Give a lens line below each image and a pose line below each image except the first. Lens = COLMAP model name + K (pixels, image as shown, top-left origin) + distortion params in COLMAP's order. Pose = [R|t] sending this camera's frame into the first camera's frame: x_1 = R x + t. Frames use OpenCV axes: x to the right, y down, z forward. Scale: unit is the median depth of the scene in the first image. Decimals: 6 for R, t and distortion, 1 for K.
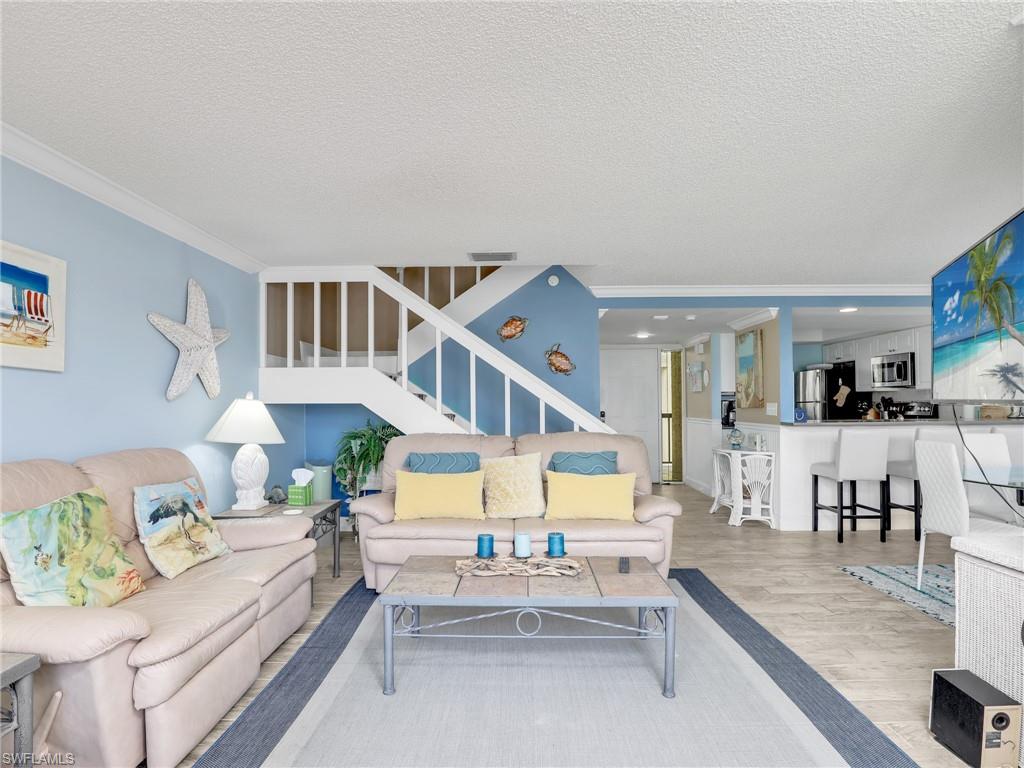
lens RADIAL K [[543.2, 0, 509.7], [0, 543.2, 395.2], [0, 0, 1]] dist [-0.028088, -0.000288]
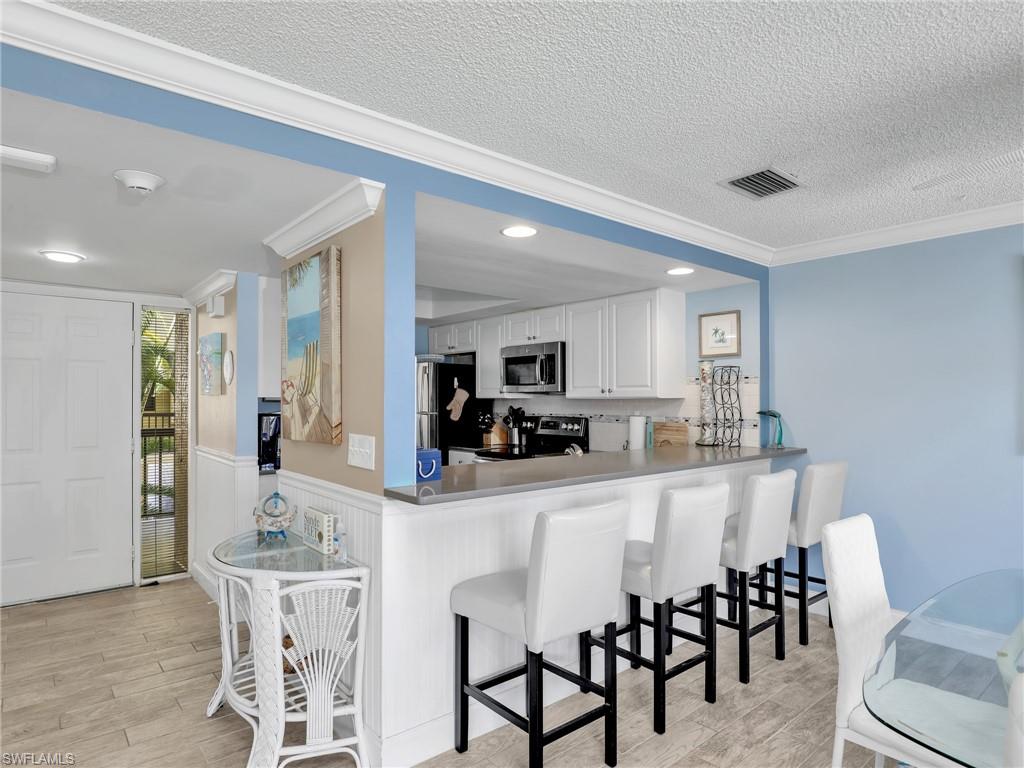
lens RADIAL K [[543.2, 0, 509.7], [0, 543.2, 395.2], [0, 0, 1]] dist [-0.028088, -0.000288]
pose [[0.740879, 0.010899, 0.671550, 0.272970], [-0.016482, 0.999862, 0.001957, -0.015049], [-0.671436, -0.012518, 0.740957, 0.577716]]
